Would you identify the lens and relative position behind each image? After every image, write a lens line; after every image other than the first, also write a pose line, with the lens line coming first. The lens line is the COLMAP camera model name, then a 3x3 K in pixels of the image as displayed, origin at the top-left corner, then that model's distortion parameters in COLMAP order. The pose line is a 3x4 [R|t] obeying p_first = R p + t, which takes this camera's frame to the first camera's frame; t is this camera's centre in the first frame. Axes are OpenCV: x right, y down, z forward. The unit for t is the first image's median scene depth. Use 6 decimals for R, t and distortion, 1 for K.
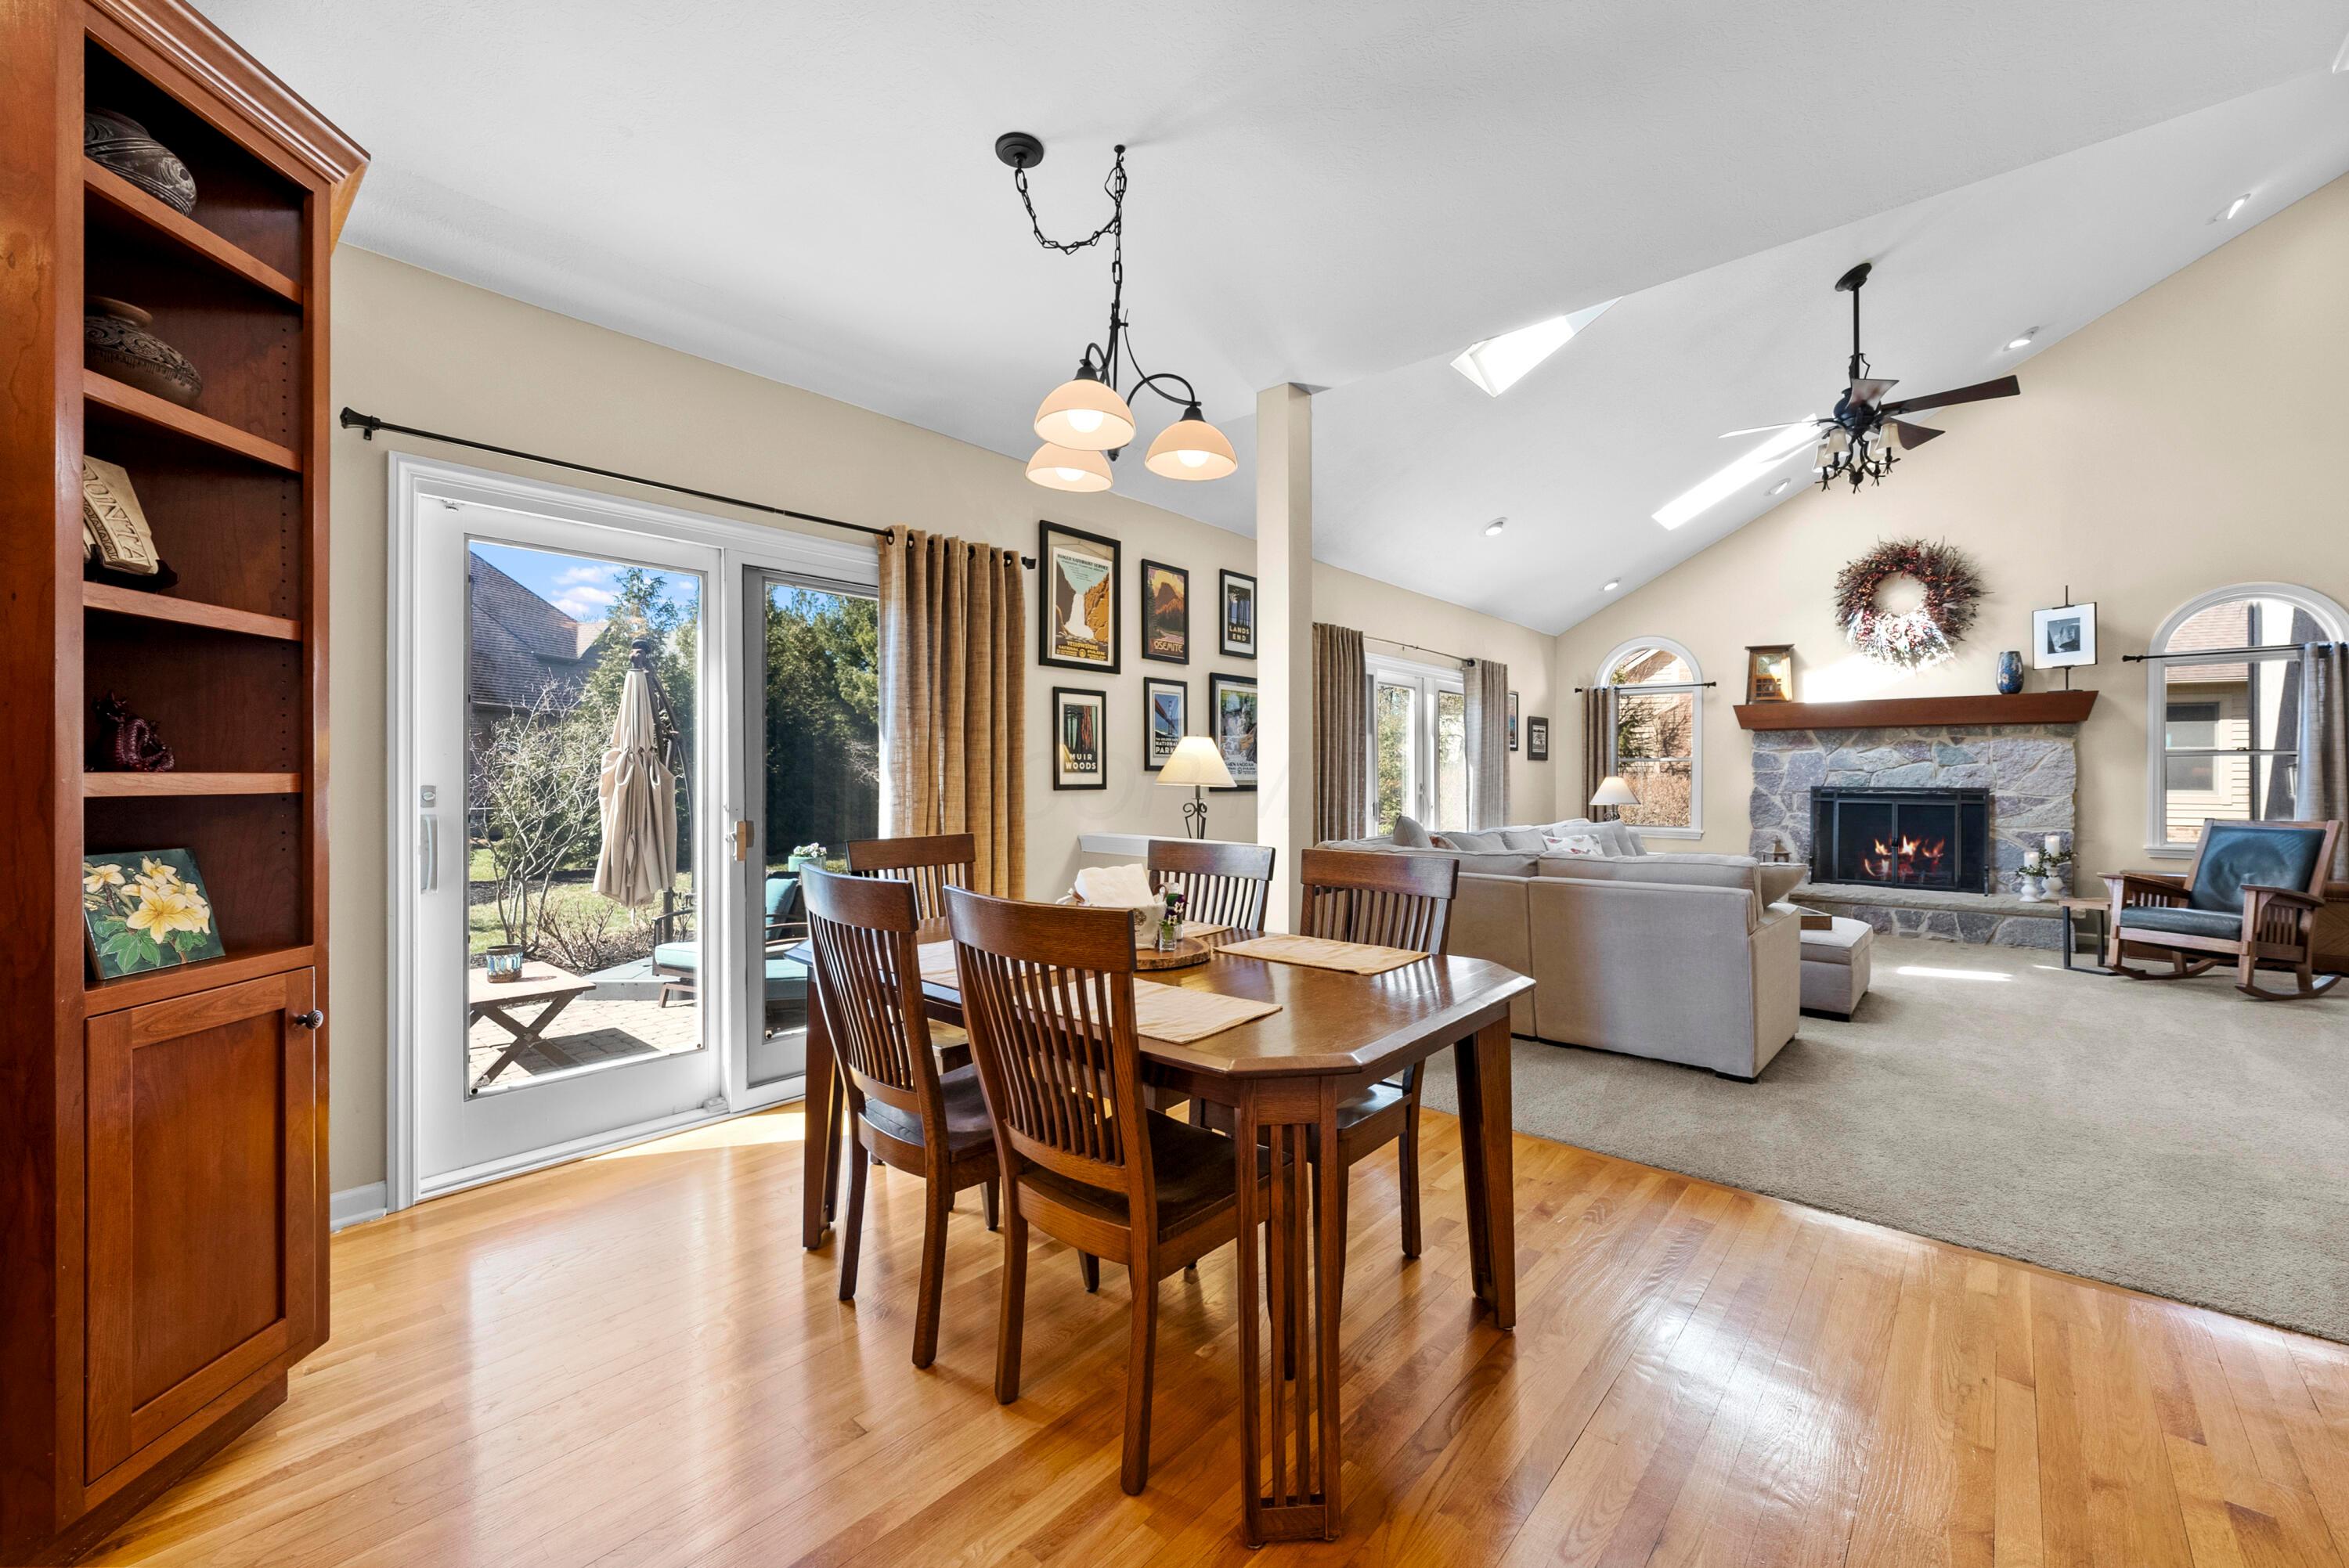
lens RADIAL K [[901.7, 0, 1179.5], [0, 901.7, 785.9], [0, 0, 1]] dist [-0.006689, 0.001720]
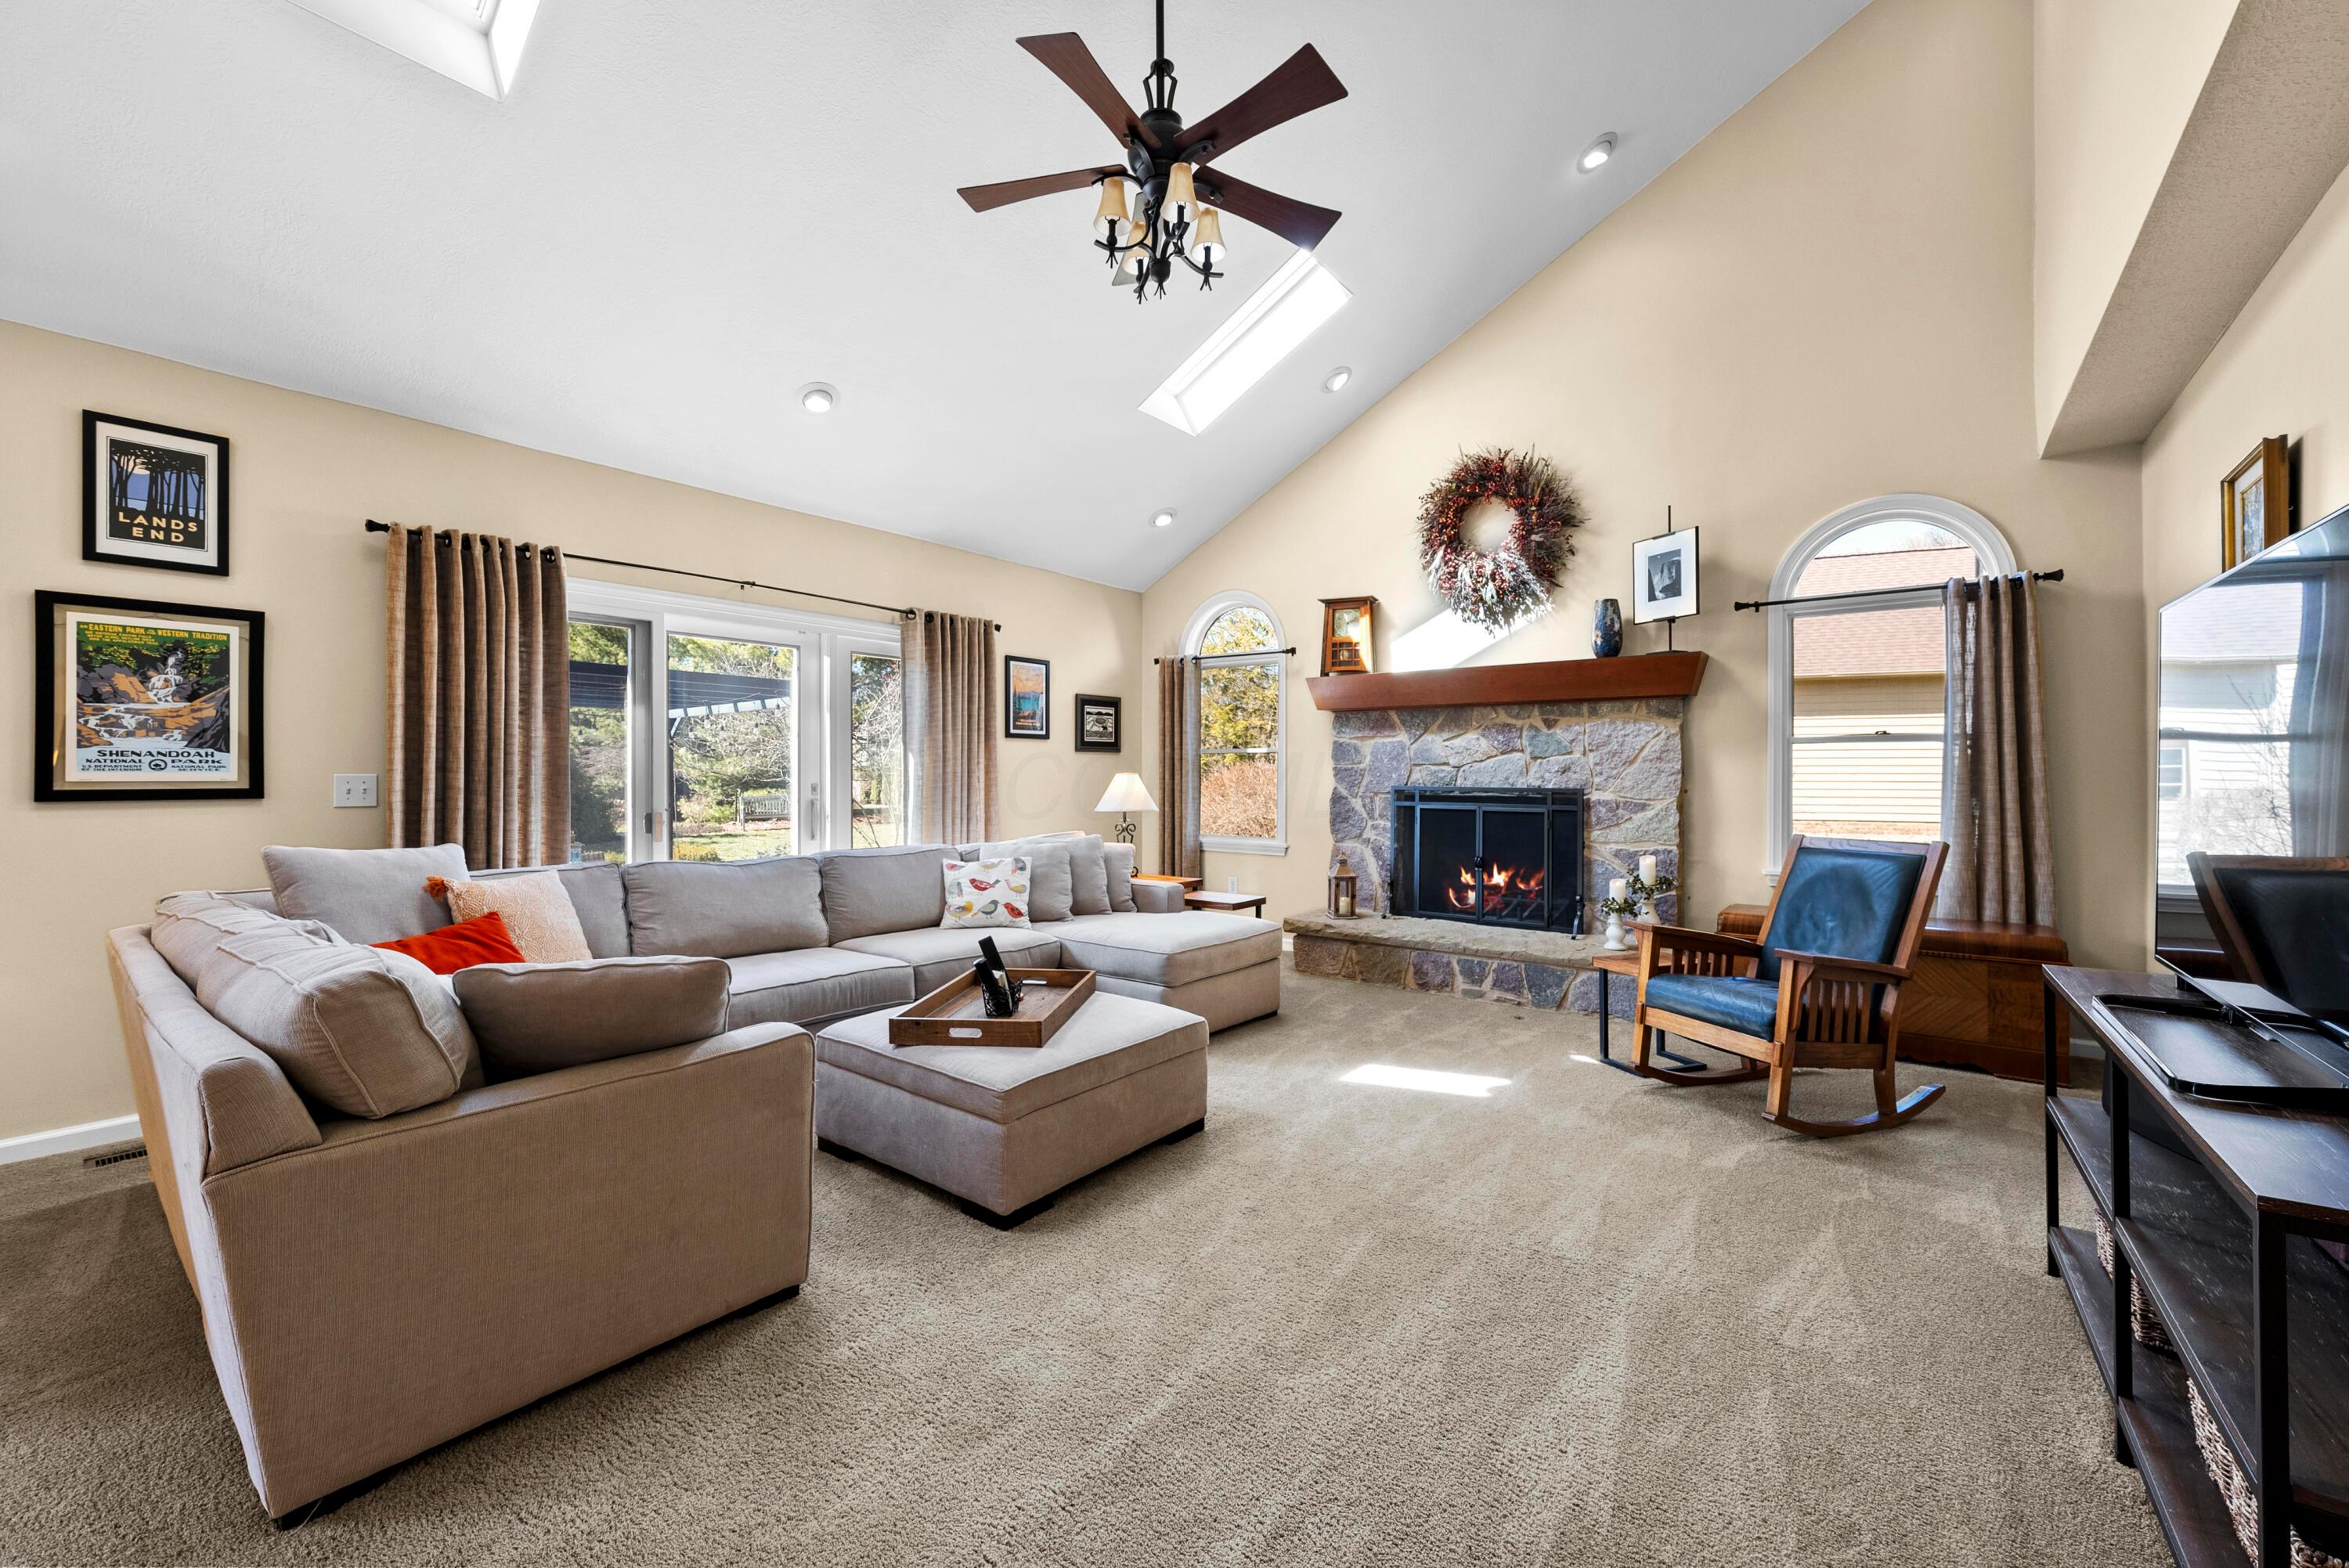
lens RADIAL K [[901.7, 0, 1175.8], [0, 901.7, 783.8], [0, 0, 1]] dist [-0.006689, 0.001720]
pose [[0.997960, -0.001940, 0.063807, 0.525570], [0.001830, 0.999997, 0.001776, -0.003403], [-0.063811, -0.001656, 0.997961, 0.295187]]
